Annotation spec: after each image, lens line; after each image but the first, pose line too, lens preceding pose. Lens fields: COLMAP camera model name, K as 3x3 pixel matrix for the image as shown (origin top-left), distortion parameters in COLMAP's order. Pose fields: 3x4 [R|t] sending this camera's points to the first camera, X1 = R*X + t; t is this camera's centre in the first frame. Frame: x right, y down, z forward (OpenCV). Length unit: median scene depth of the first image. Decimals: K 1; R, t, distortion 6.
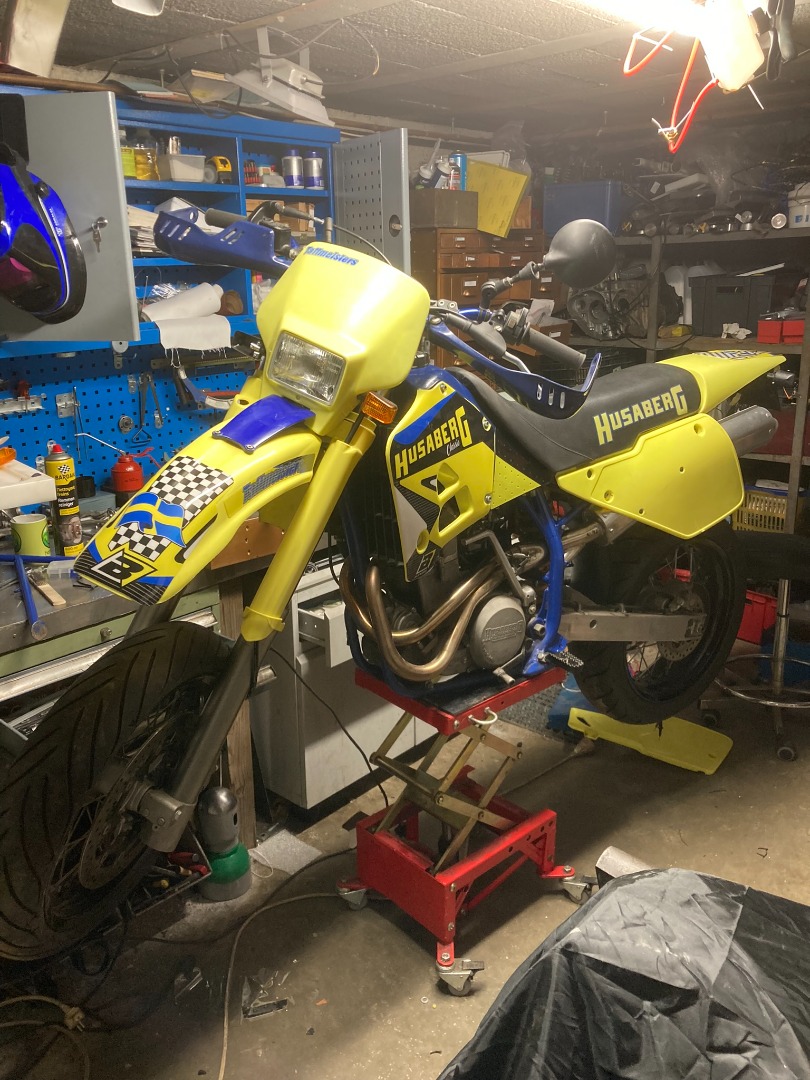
lens RADIAL K [[899.9, 0, 406.2], [0, 899.9, 530.4], [0, 0, 1]] dist [0.005849, 0.015454]
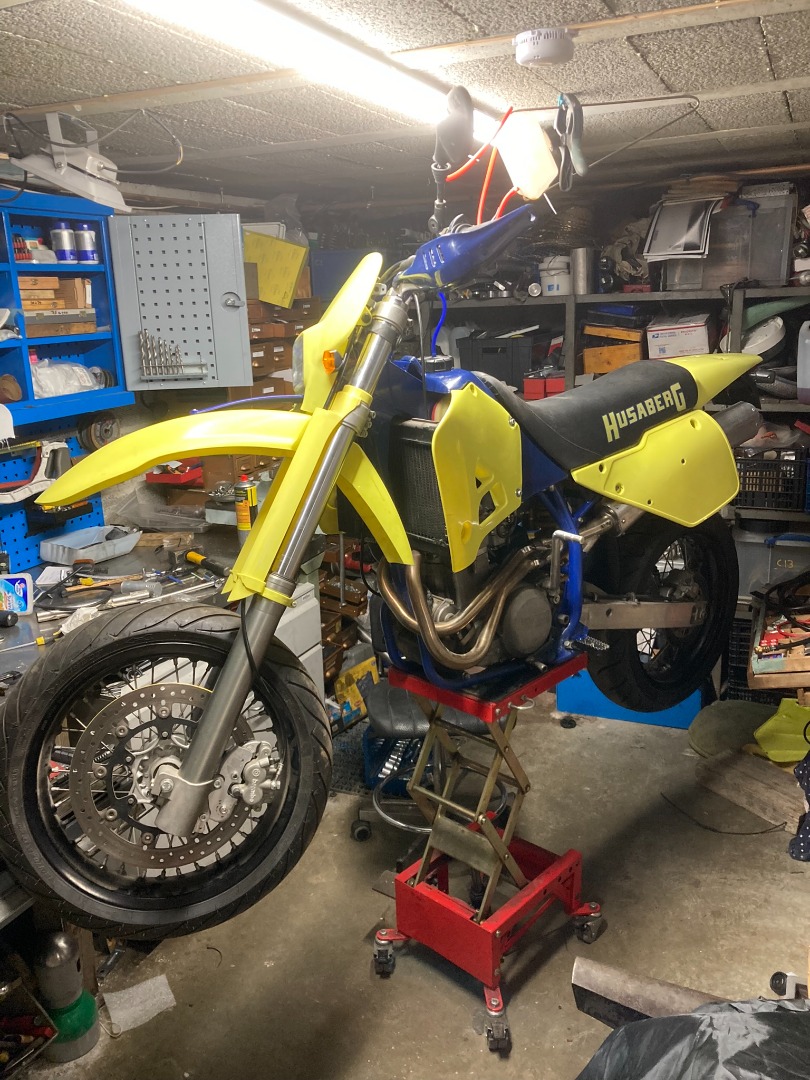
lens RADIAL K [[899.9, 0, 415.6], [0, 899.9, 527.2], [0, 0, 1]] dist [0.005849, 0.015454]
pose [[0.952932, -0.085660, 0.290831, -0.074612], [0.097070, 0.994963, -0.025008, -0.047013], [-0.287224, 0.052061, 0.956448, 0.012485]]
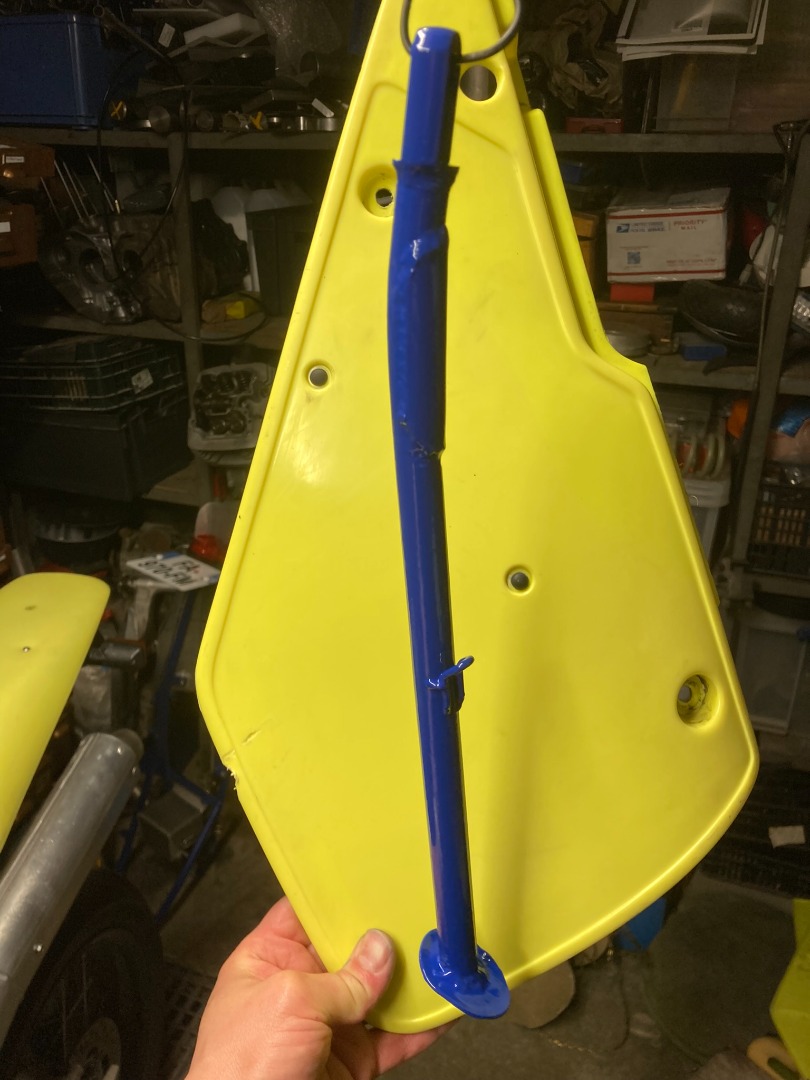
lens RADIAL K [[899.9, 0, 410.3], [0, 899.9, 522.3], [0, 0, 1]] dist [0.005849, 0.015454]
pose [[0.926230, -0.106719, 0.361538, 0.230932], [0.069074, 0.990899, 0.115532, -0.184440], [-0.370577, -0.082036, 0.925172, 0.535896]]
